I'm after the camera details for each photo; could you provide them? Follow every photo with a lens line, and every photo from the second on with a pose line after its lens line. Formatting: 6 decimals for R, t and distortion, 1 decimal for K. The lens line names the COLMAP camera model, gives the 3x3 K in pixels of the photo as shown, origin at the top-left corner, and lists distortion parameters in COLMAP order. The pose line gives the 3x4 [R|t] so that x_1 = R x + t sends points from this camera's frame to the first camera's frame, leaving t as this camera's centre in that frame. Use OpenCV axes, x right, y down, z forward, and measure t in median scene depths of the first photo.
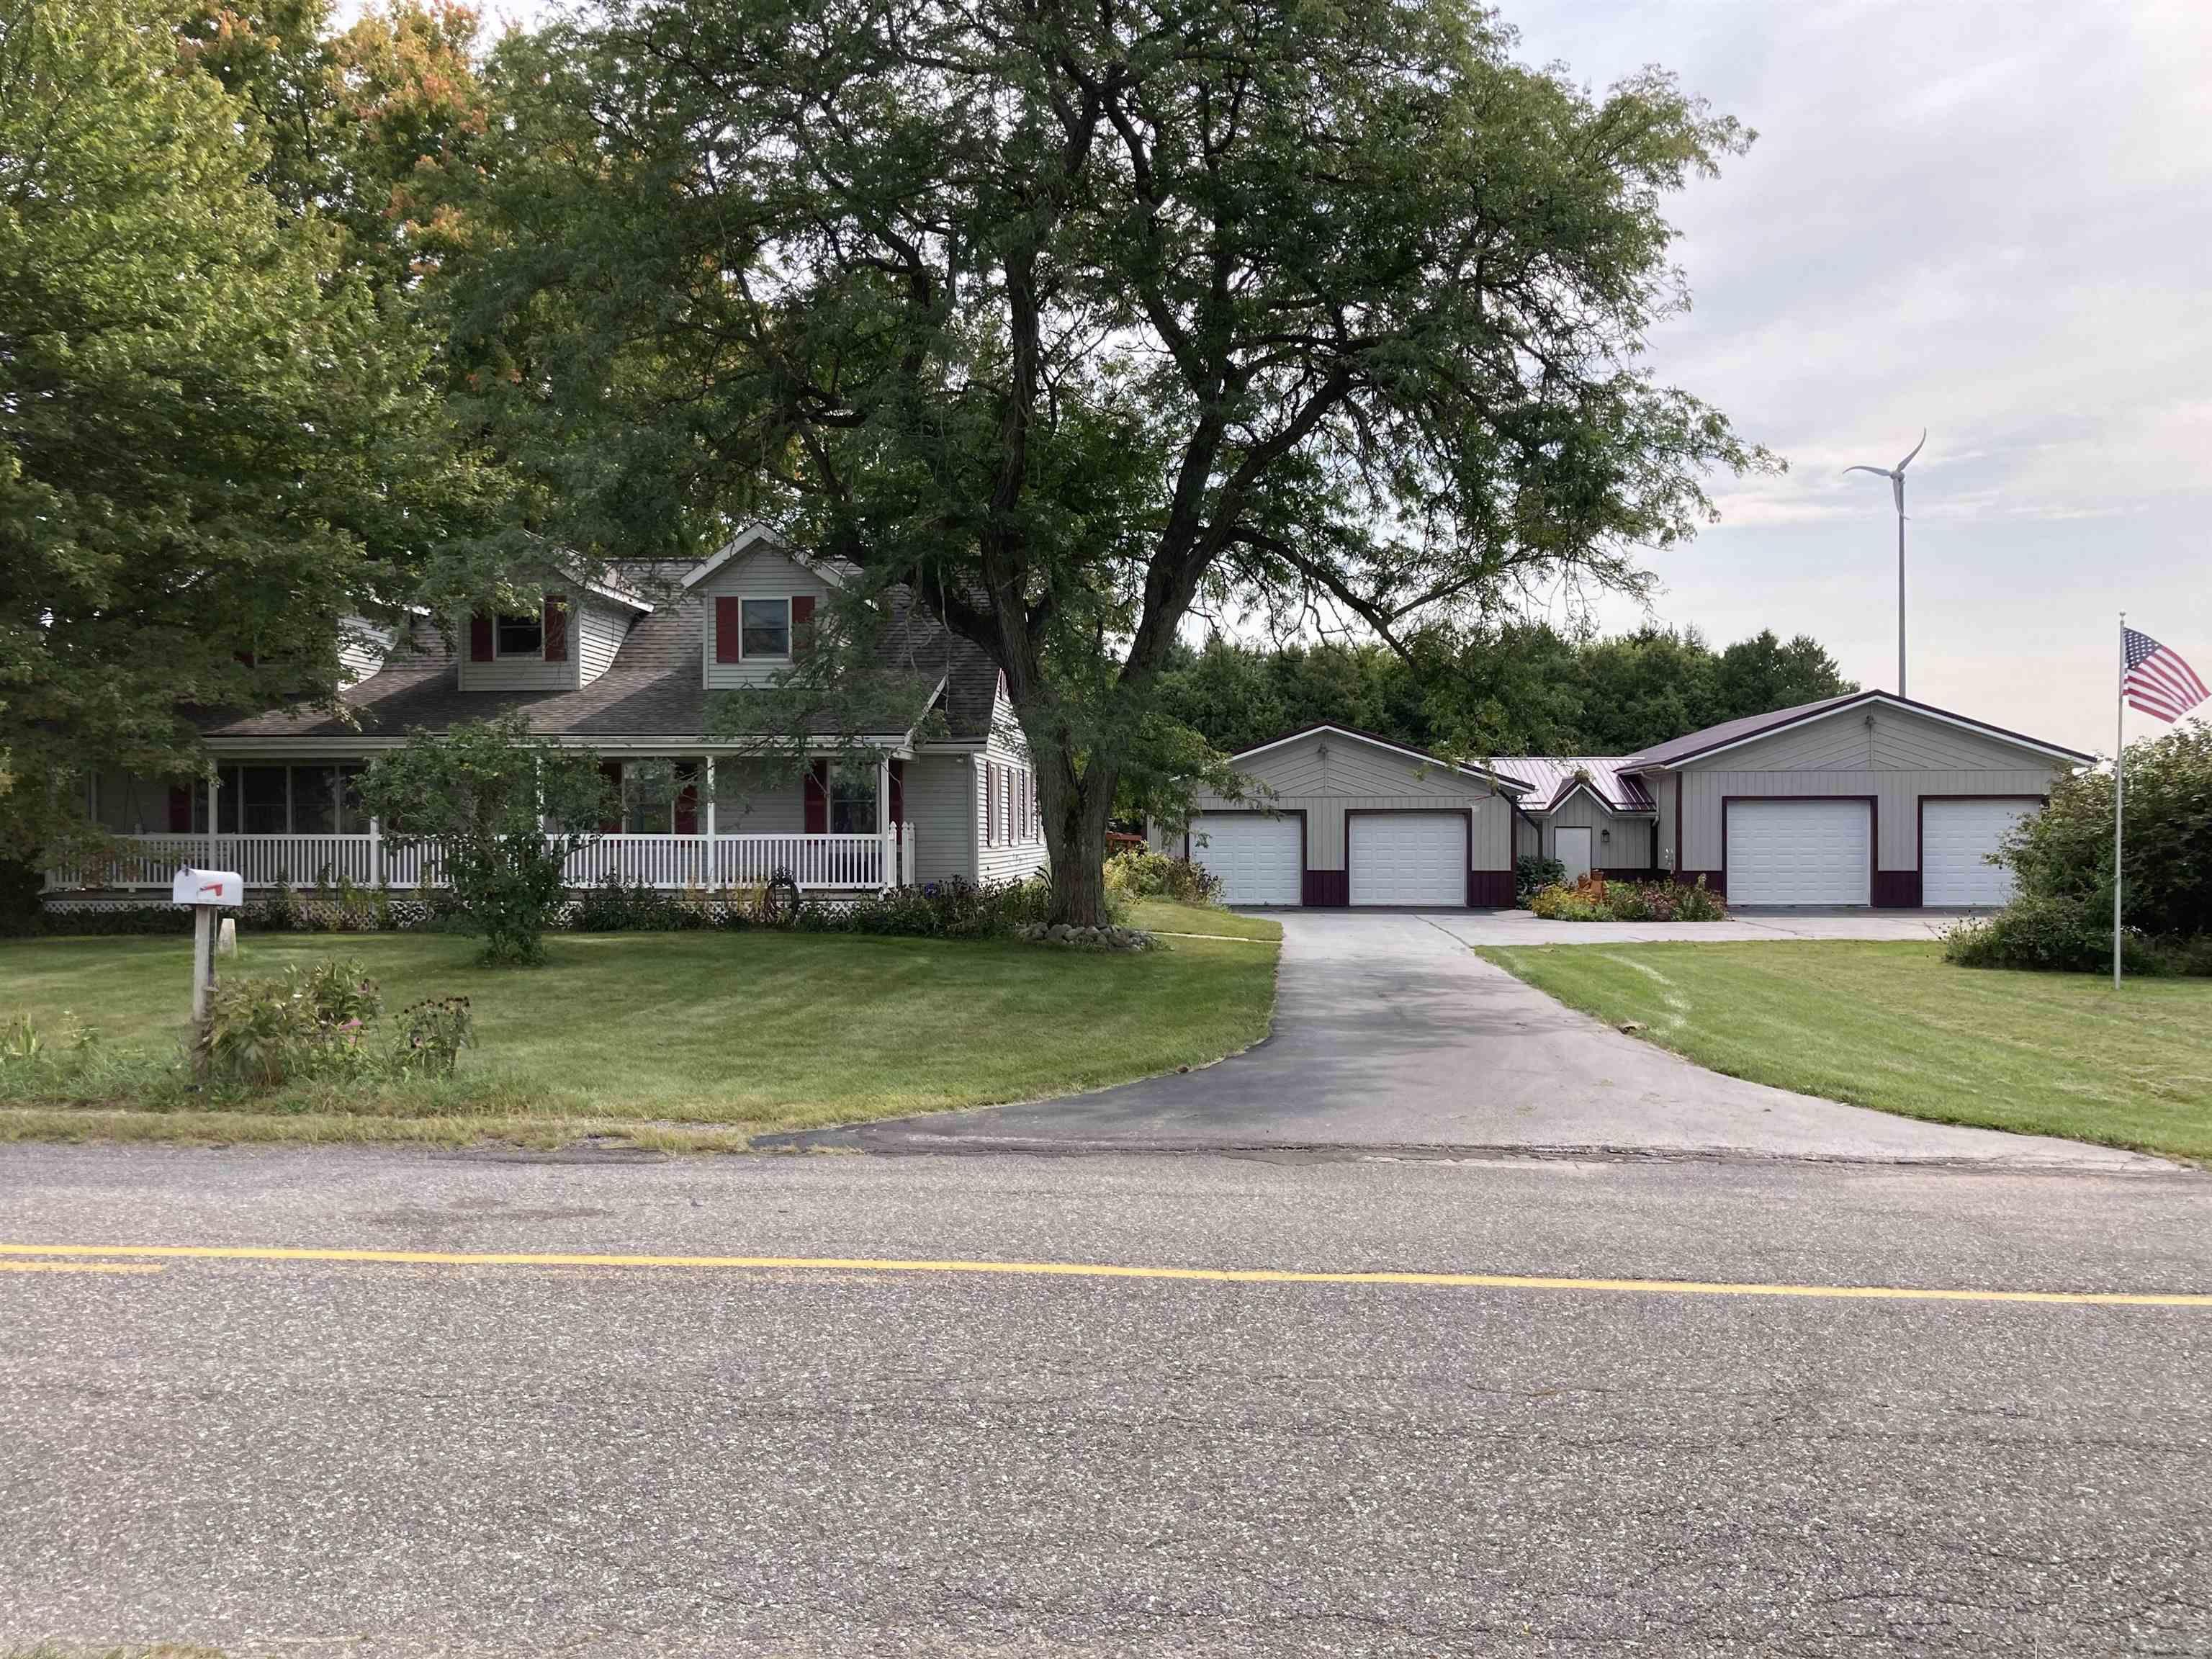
lens RADIAL K [[1819.7, 0, 1108.8], [0, 1819.7, 849.9], [0, 0, 1]] dist [0.048992, -0.006027]
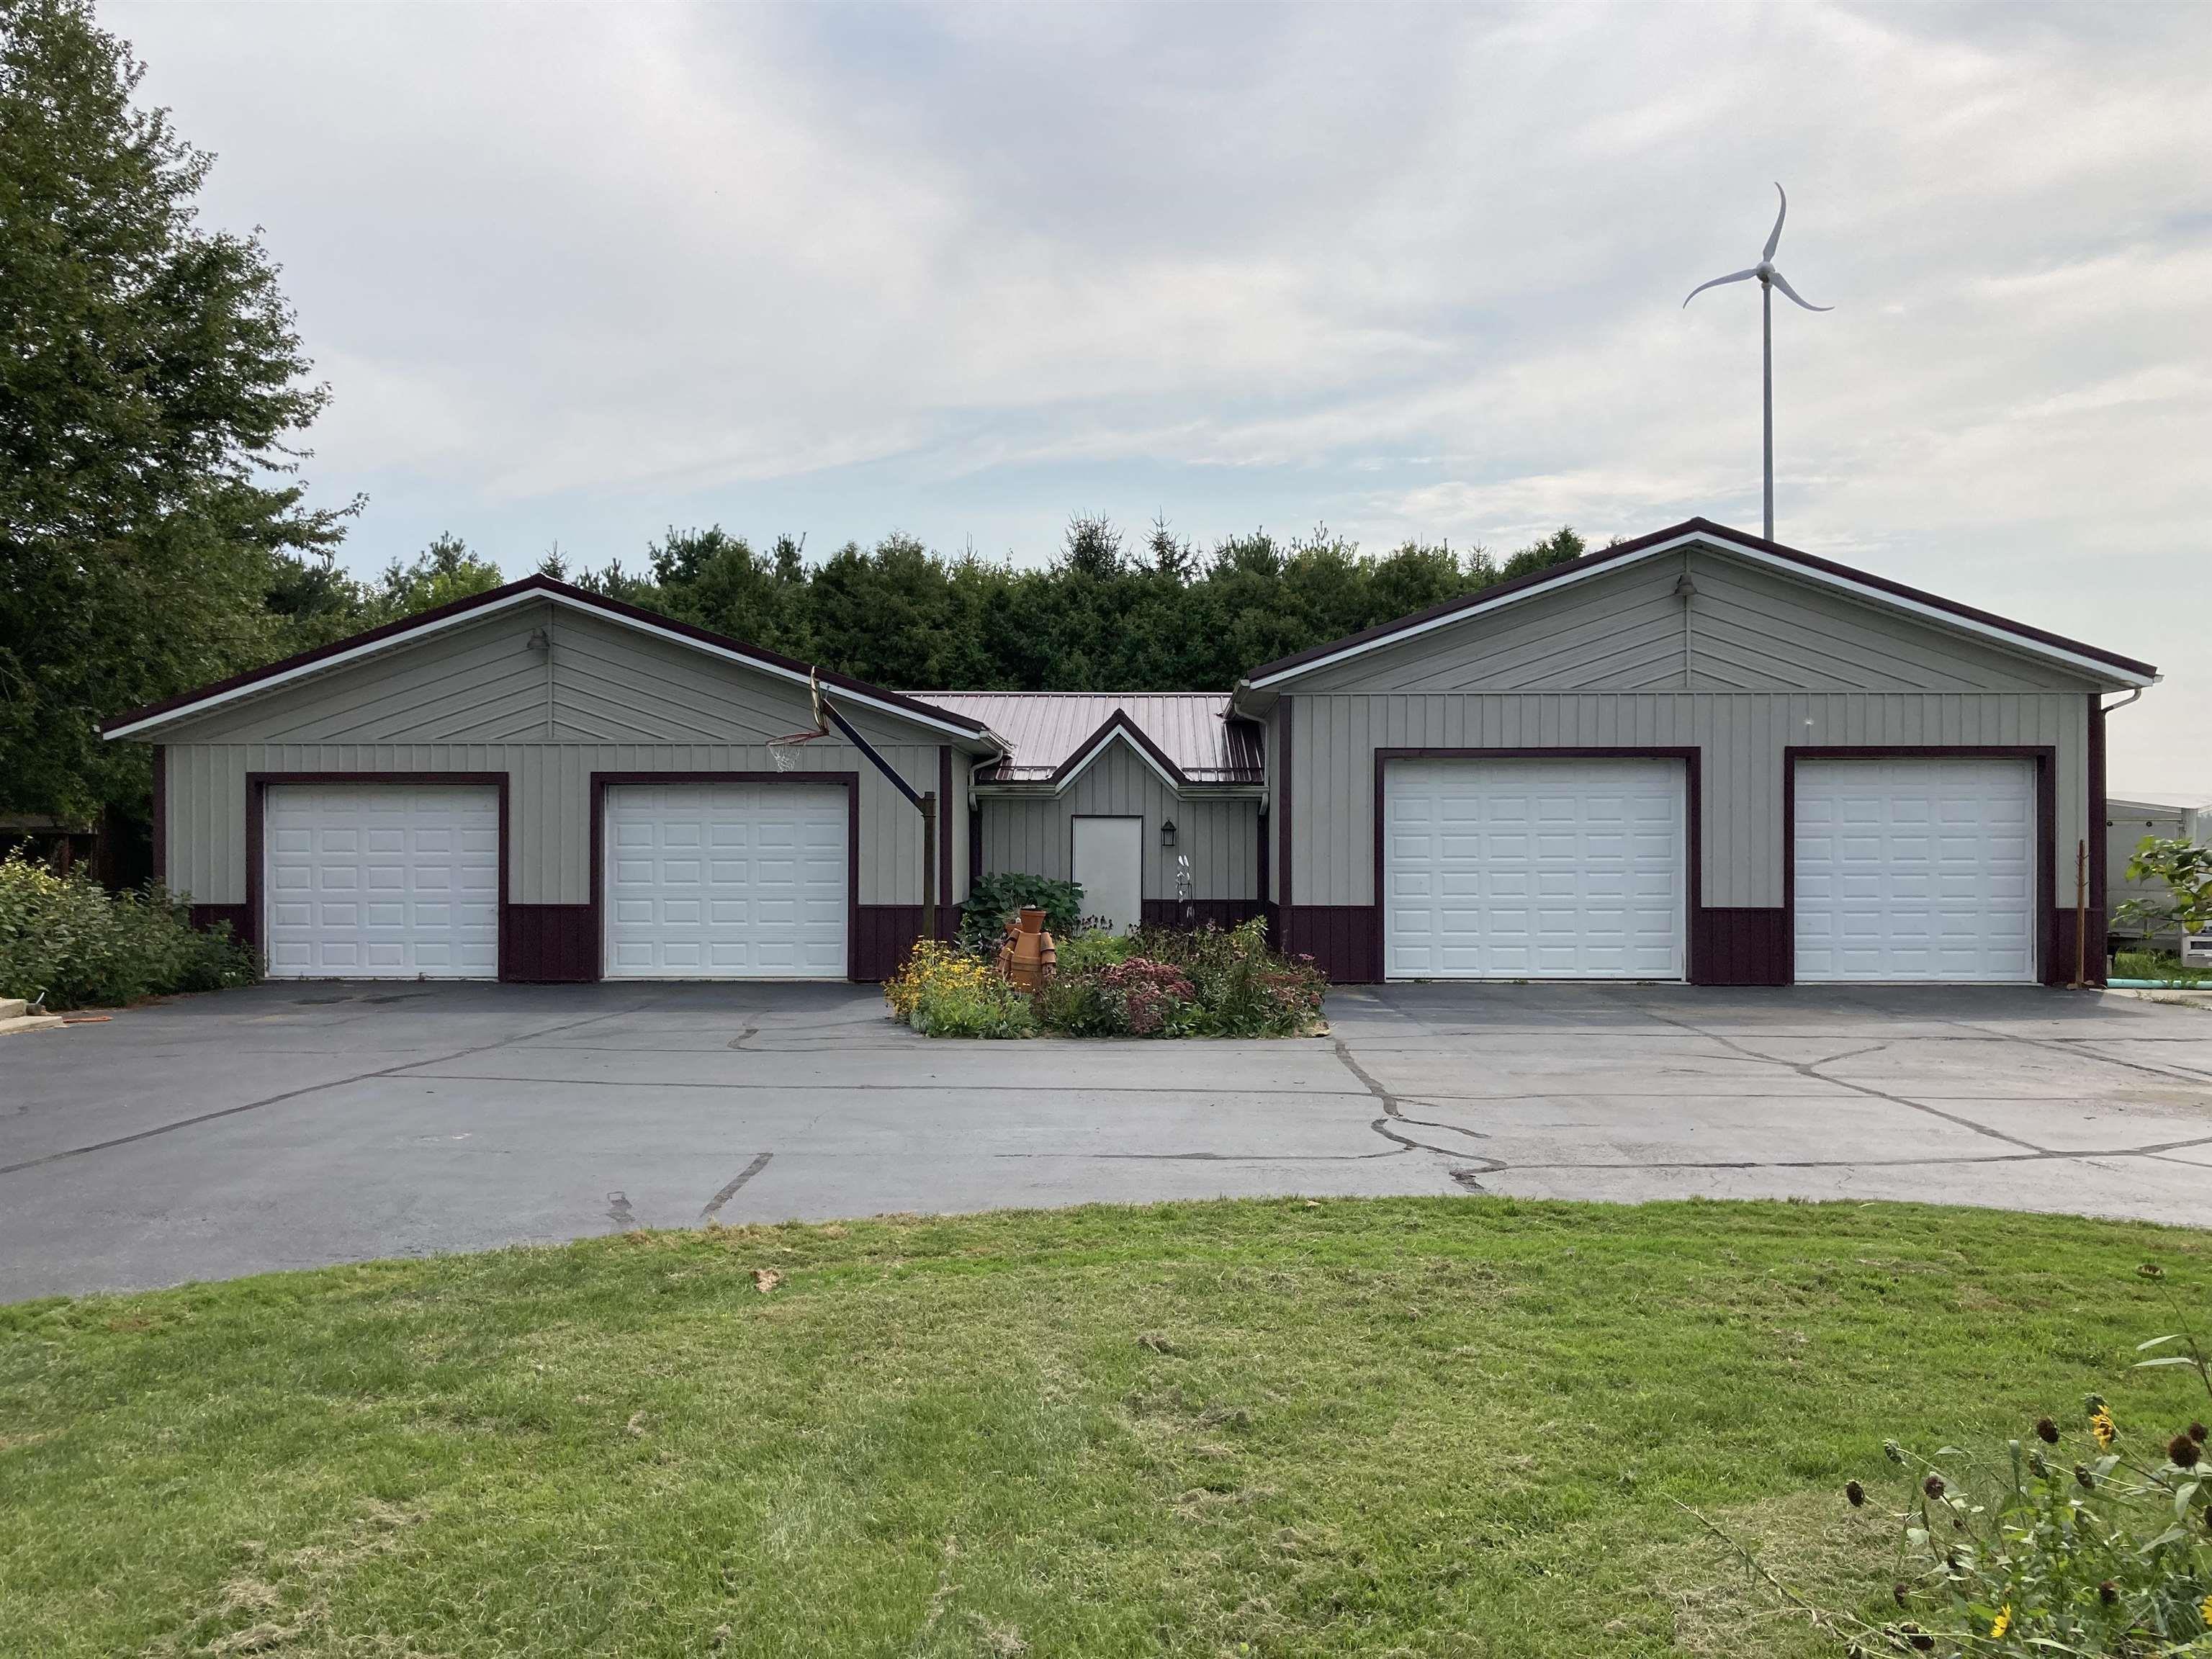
lens RADIAL K [[1819.7, 0, 1153.2], [0, 1819.7, 861.9], [0, 0, 1]] dist [0.048992, -0.006027]
pose [[0.997252, 0.005391, 0.073894, 0.245317], [-0.004808, 0.999956, -0.008060, 0.003545], [-0.073934, 0.007682, 0.997234, 0.545714]]
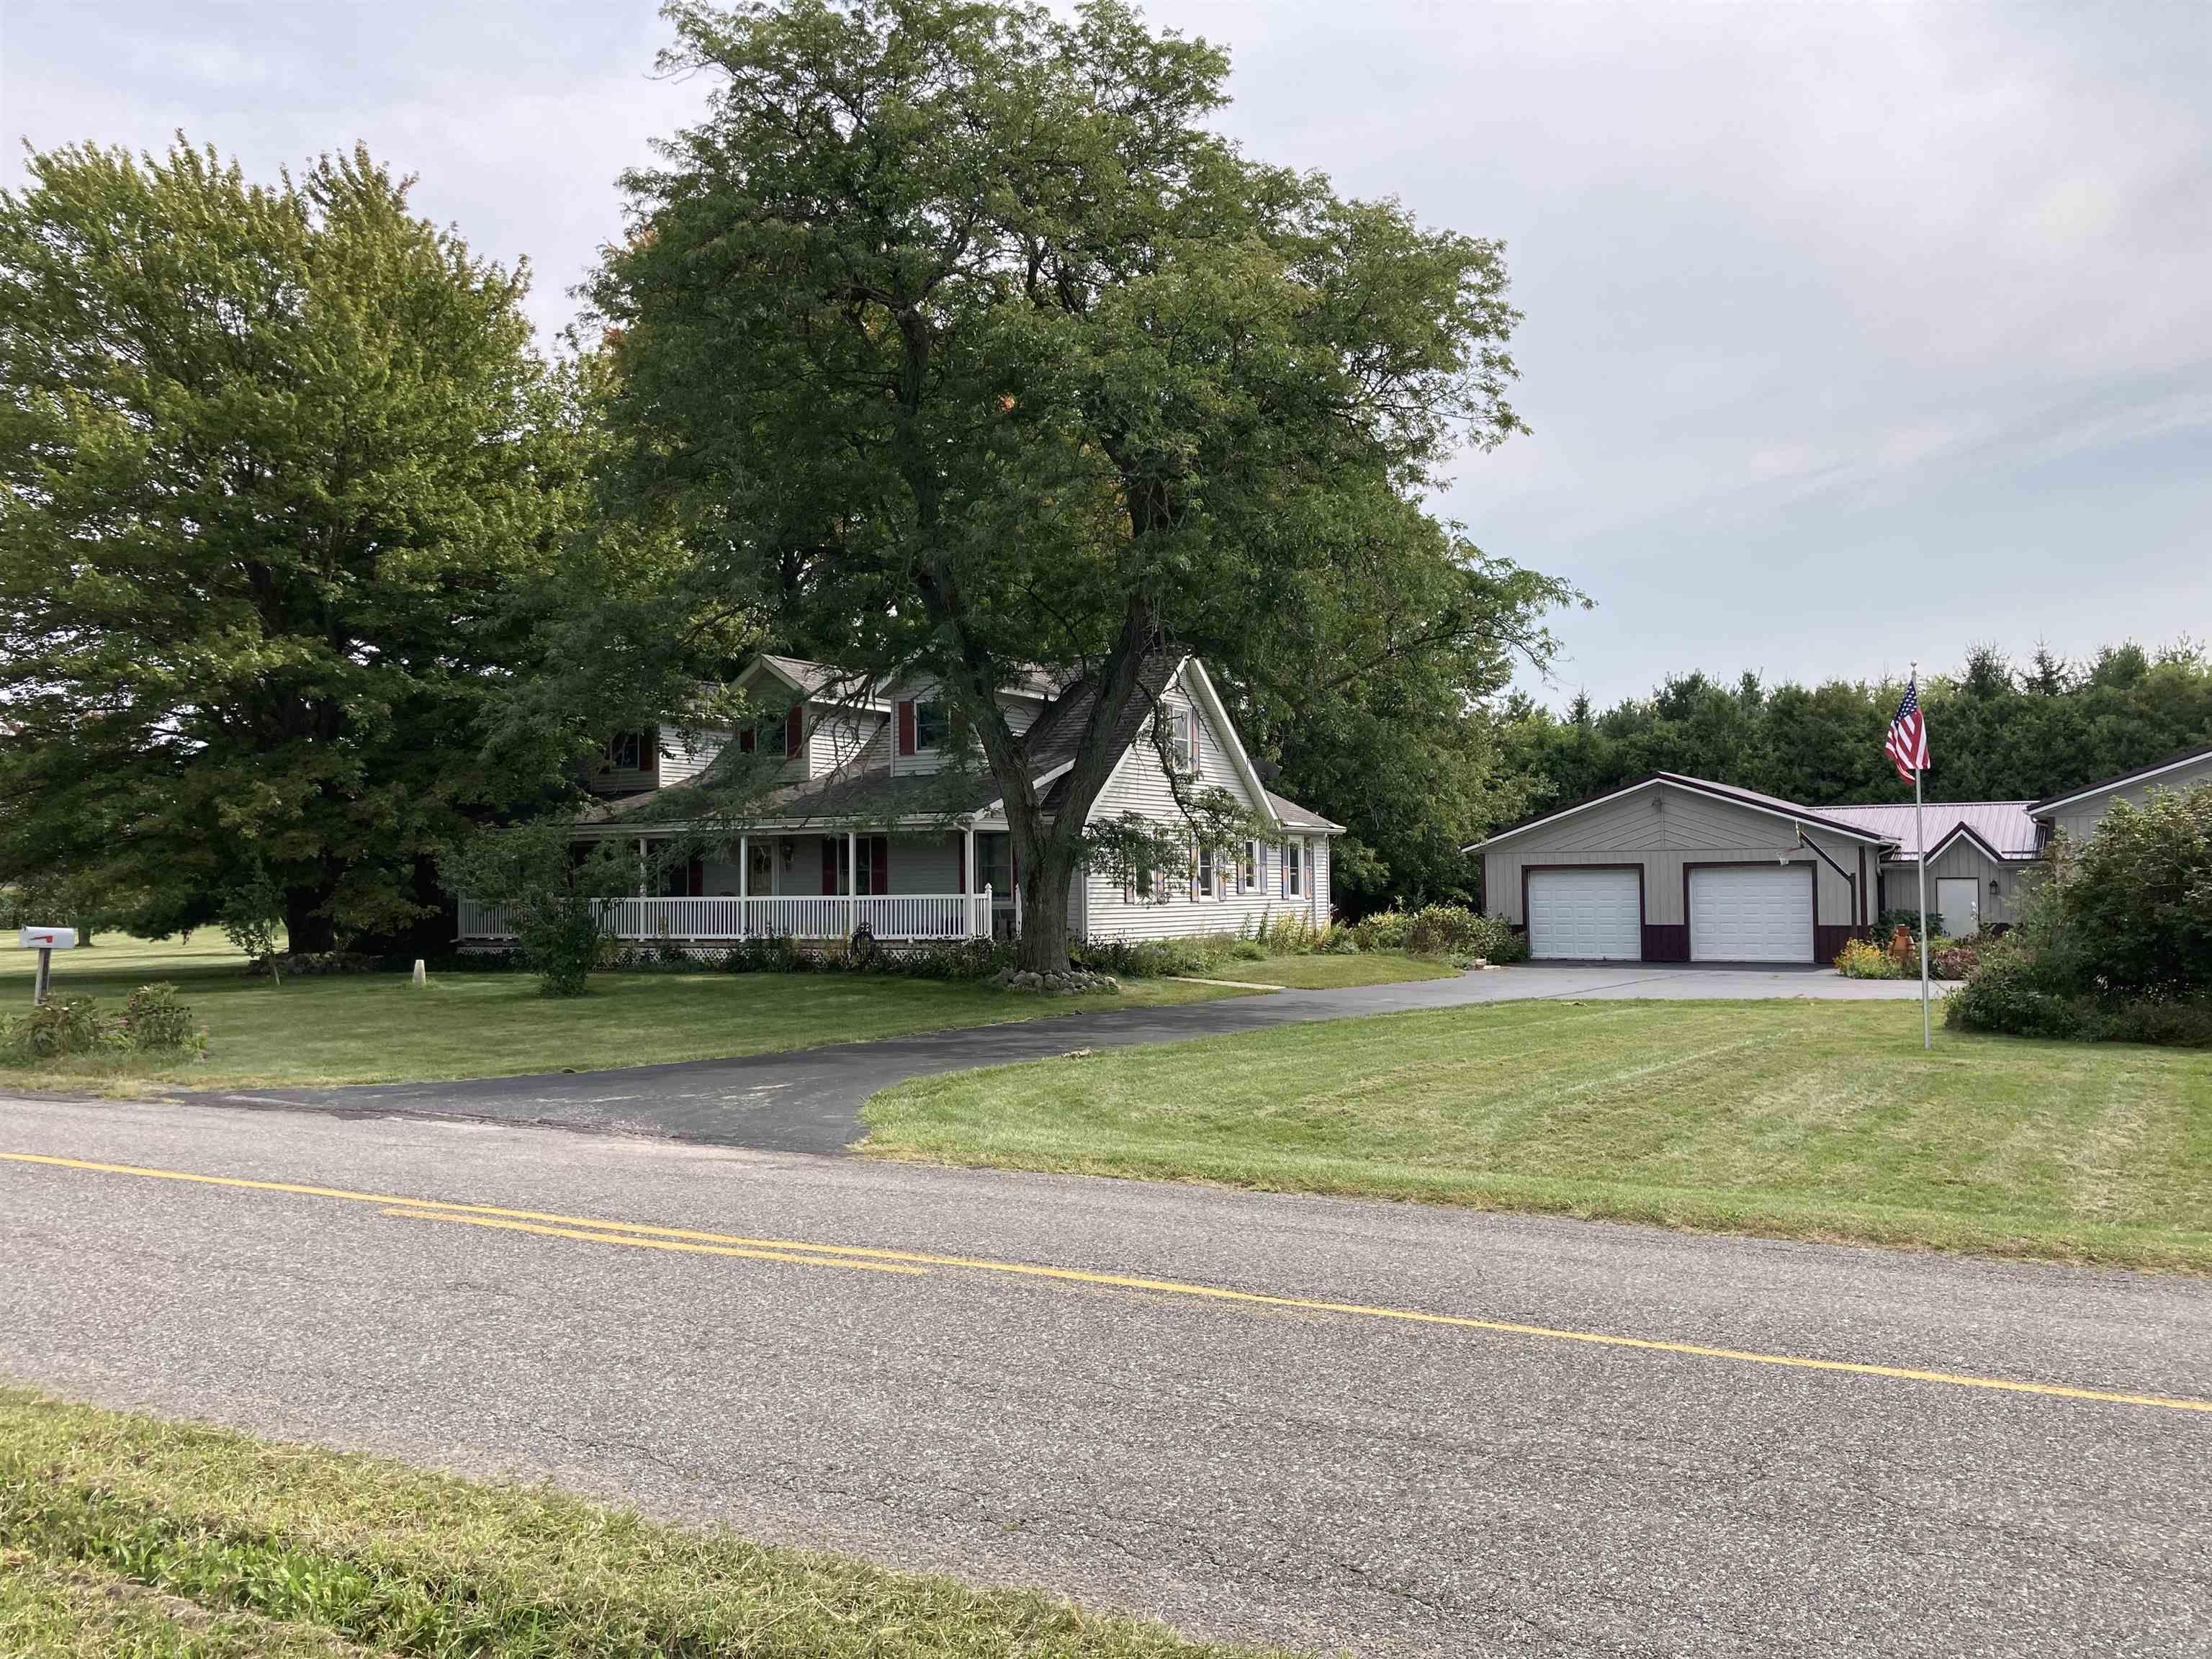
lens RADIAL K [[1819.7, 0, 1122.4], [0, 1819.7, 822.6], [0, 0, 1]] dist [0.048992, -0.006027]
pose [[0.906520, -0.022890, -0.421541, 0.281040], [0.004389, 0.998986, -0.044808, -0.001045], [0.422139, 0.038769, 0.905702, -0.024816]]
